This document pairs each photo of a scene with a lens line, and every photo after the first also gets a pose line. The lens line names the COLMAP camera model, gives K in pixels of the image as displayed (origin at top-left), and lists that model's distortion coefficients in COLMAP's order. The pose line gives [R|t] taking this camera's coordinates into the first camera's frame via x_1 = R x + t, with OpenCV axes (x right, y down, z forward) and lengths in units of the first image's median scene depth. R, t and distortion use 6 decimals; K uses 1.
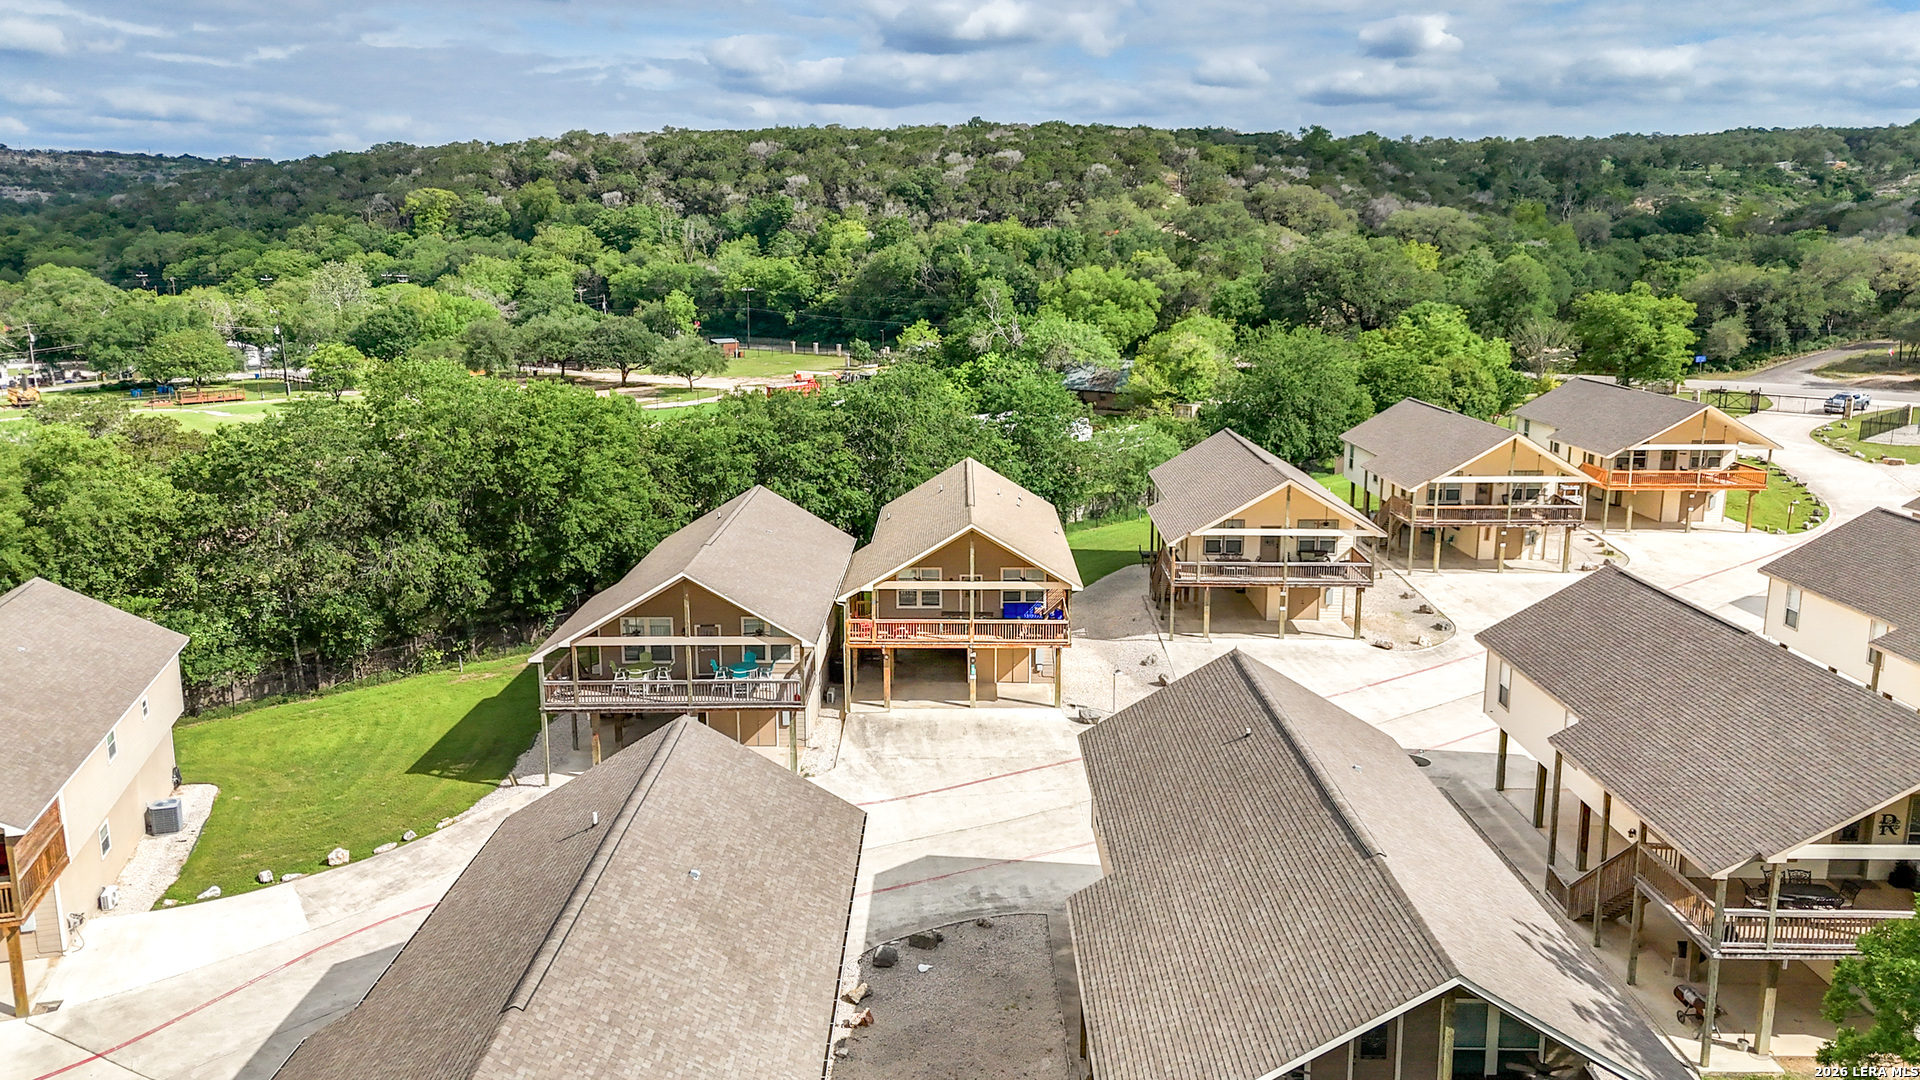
lens RADIAL K [[1420.3, 0, 971.1], [0, 1420.3, 532.9], [0, 0, 1]] dist [0.079618, -0.002575]
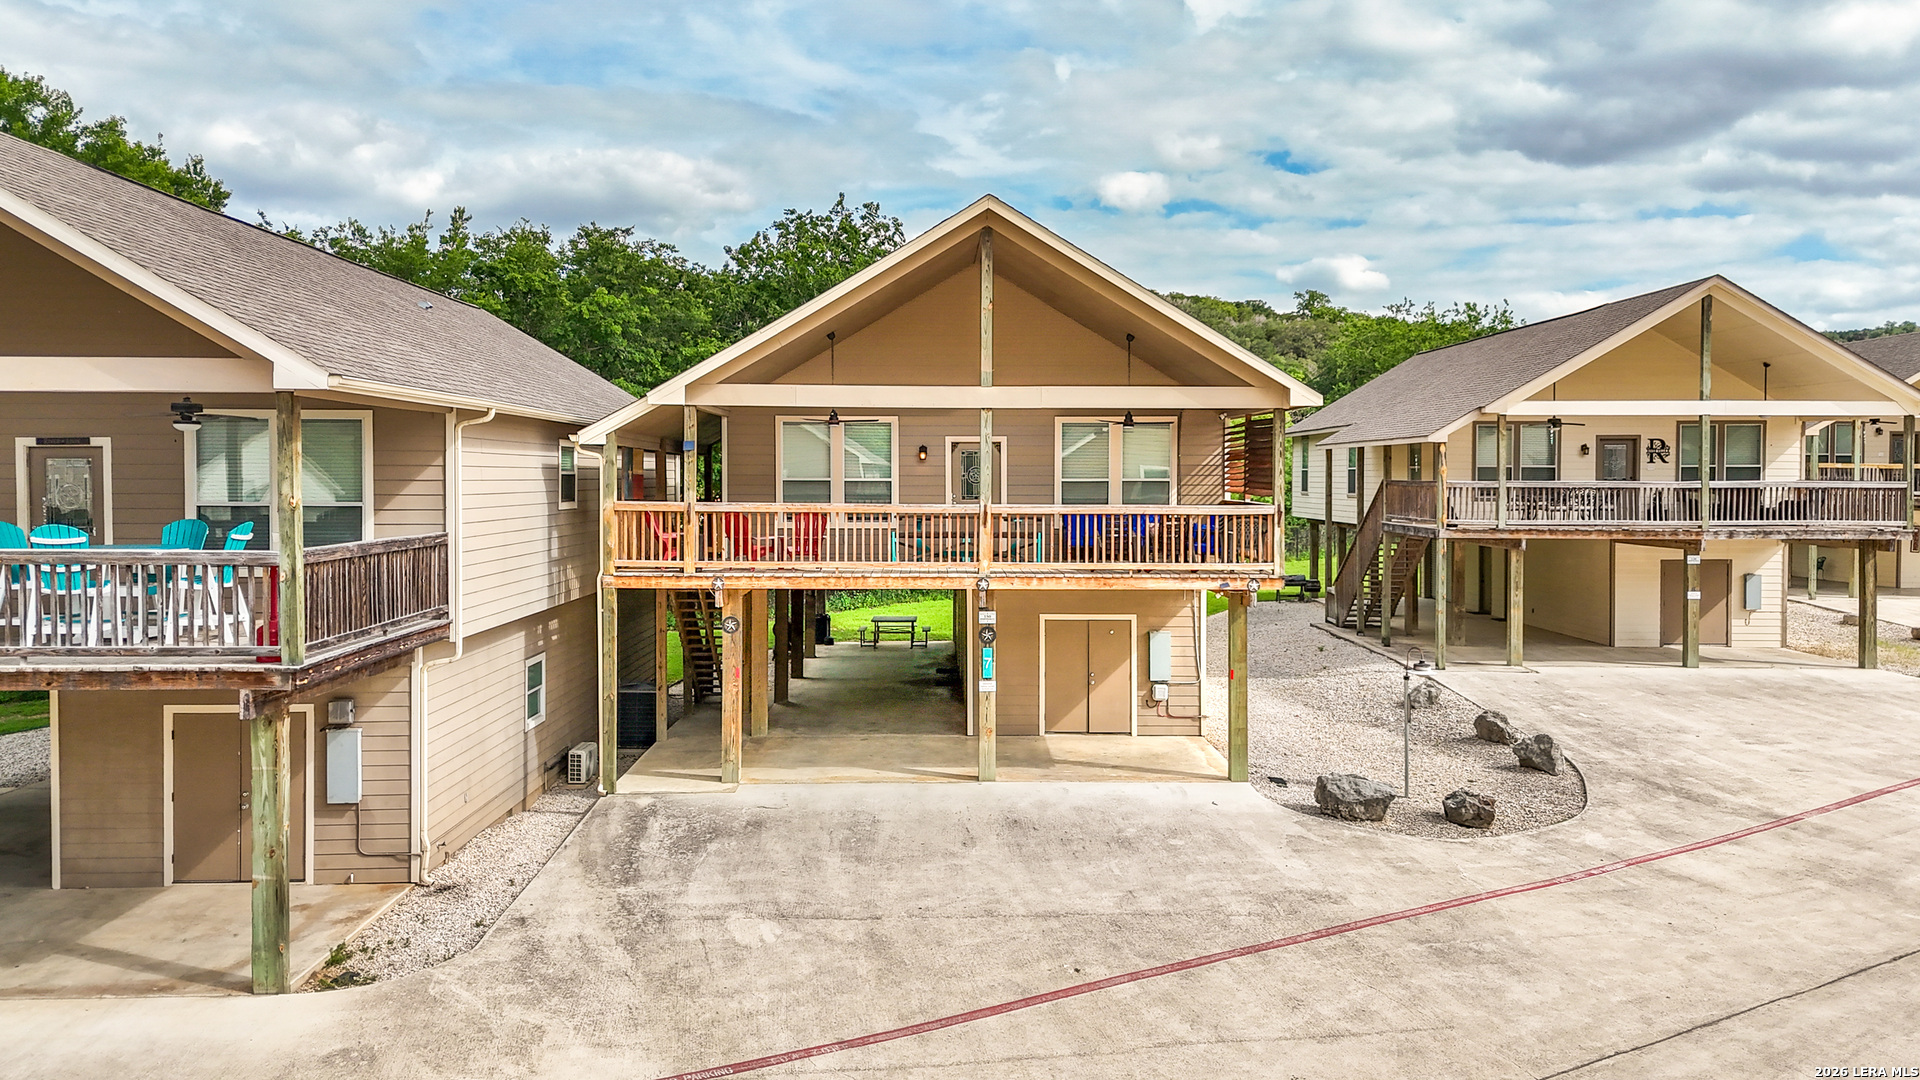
lens RADIAL K [[1420.3, 0, 971.1], [0, 1420.3, 532.9], [0, 0, 1]] dist [0.079618, -0.002575]
pose [[0.999856, -0.004306, 0.016399, -0.008364], [0.006815, 0.987709, -0.156153, 0.121424], [-0.015525, 0.156242, 0.987597, 0.679062]]
